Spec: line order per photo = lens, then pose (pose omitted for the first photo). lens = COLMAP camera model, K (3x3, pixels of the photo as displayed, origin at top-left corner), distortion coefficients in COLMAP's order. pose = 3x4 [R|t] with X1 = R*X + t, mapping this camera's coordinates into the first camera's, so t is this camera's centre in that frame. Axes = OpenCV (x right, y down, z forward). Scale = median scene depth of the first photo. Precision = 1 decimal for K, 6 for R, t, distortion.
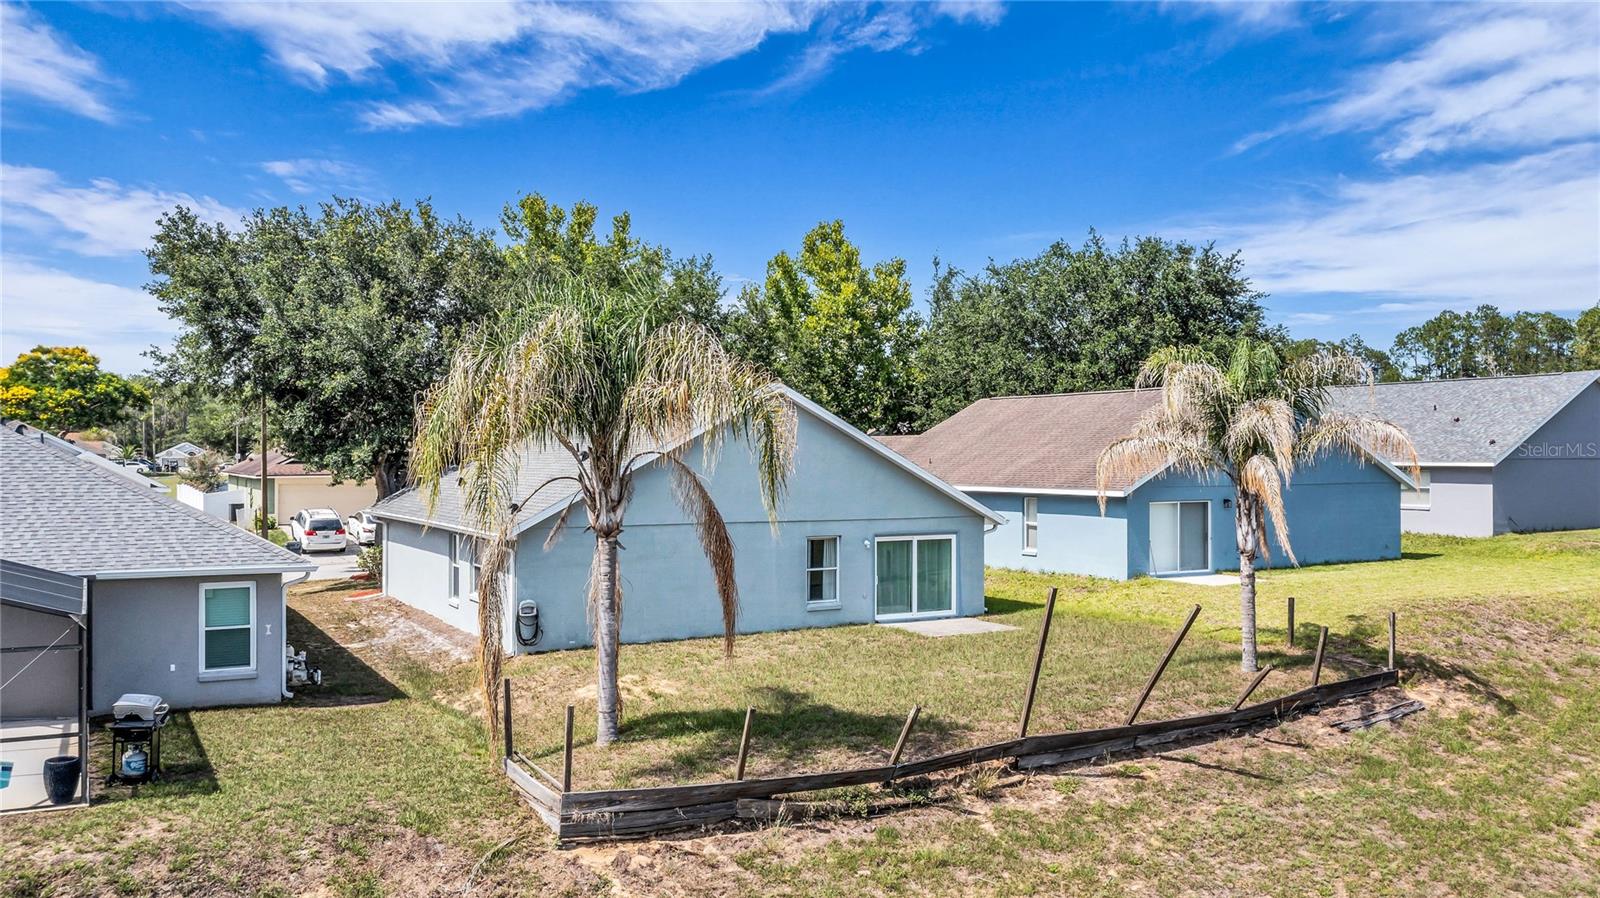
lens RADIAL K [[1282.6, 0, 793.7], [0, 1282.6, 476.0], [0, 0, 1]] dist [0.006421, -0.083553]
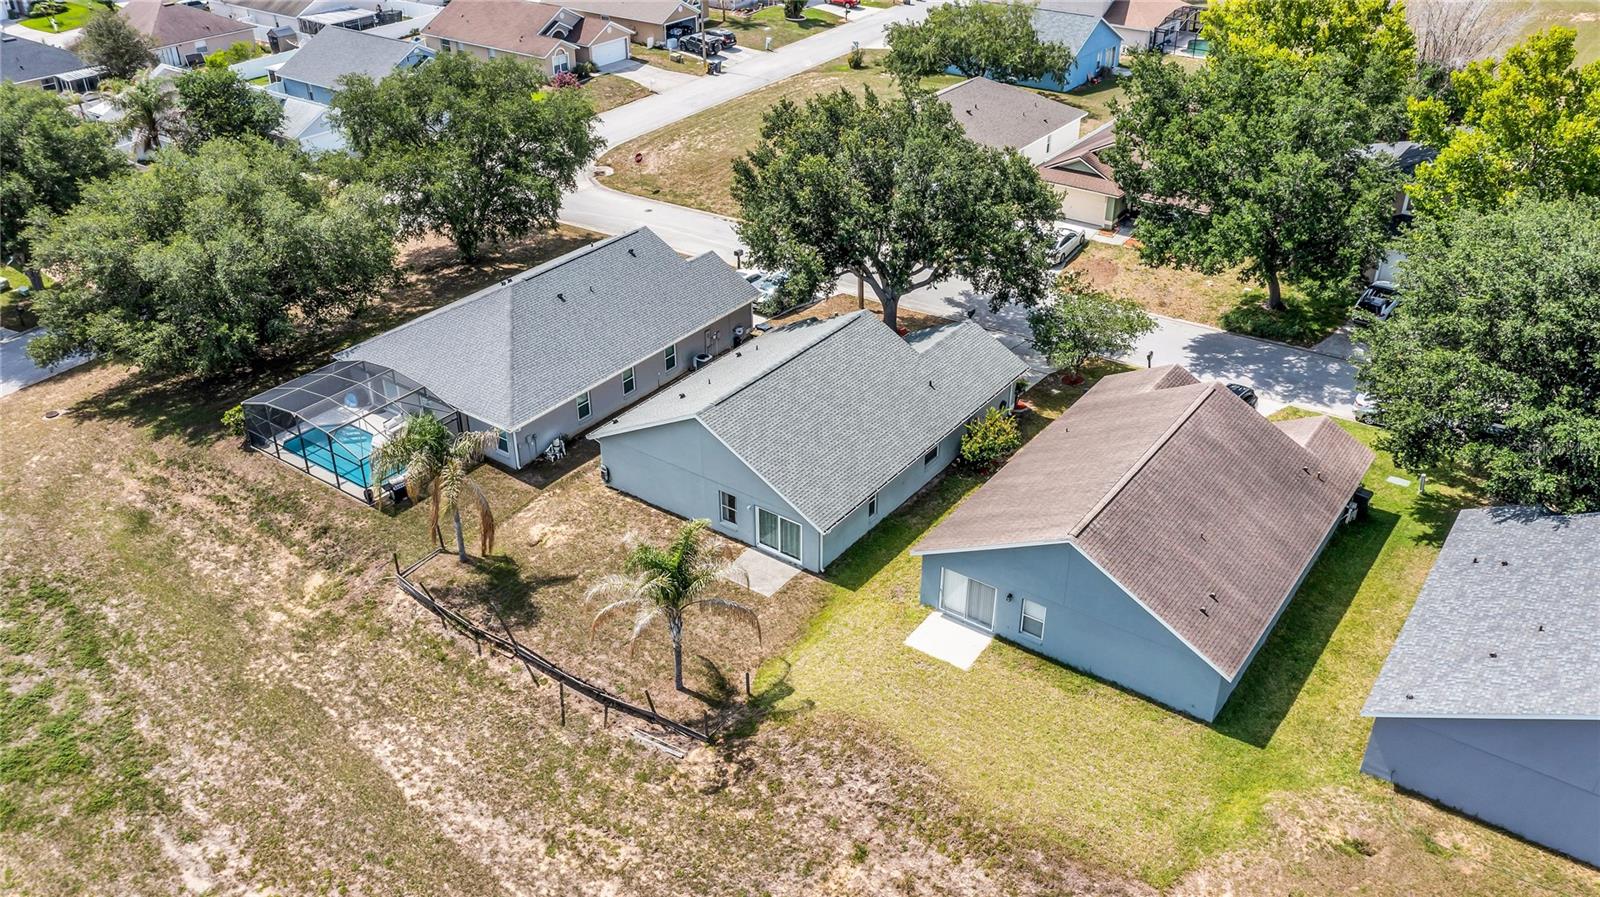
lens RADIAL K [[1290.5, 0, 808.7], [0, 1290.5, 424.9], [0, 0, 1]] dist [-0.013770, 0.007488]
pose [[0.420168, 0.454759, -0.785273, 1.784867], [-0.015549, 0.868847, 0.494837, -1.155782], [0.907313, -0.195704, 0.372133, 0.533436]]
